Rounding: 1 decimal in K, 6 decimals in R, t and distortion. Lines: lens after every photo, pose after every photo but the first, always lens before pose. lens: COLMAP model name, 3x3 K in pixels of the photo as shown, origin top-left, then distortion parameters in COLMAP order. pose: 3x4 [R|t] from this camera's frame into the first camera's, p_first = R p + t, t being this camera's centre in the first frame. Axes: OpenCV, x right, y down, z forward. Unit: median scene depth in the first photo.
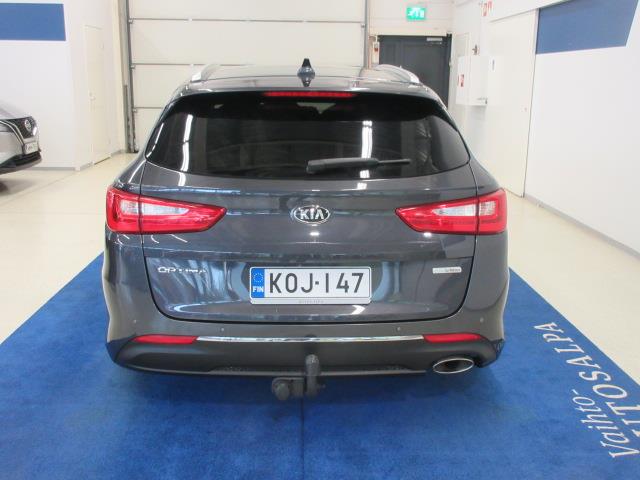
lens RADIAL K [[694.4, 0, 320.0], [0, 694.4, 240.0], [0, 0, 1]] dist [-0.000458, 0.030785]
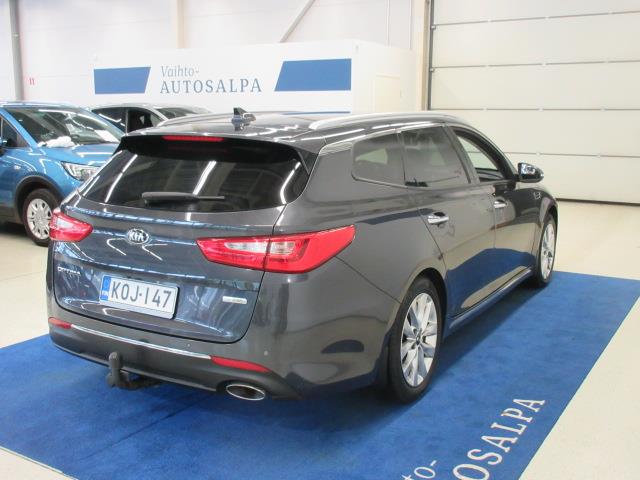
lens RADIAL K [[694.4, 0, 320.0], [0, 694.4, 240.0], [0, 0, 1]] dist [-0.000458, 0.030785]
pose [[0.833640, 0.091874, -0.544613, 0.862044], [-0.124465, 0.991953, -0.023180, -0.040643], [0.538100, 0.087109, 0.838367, 0.151457]]
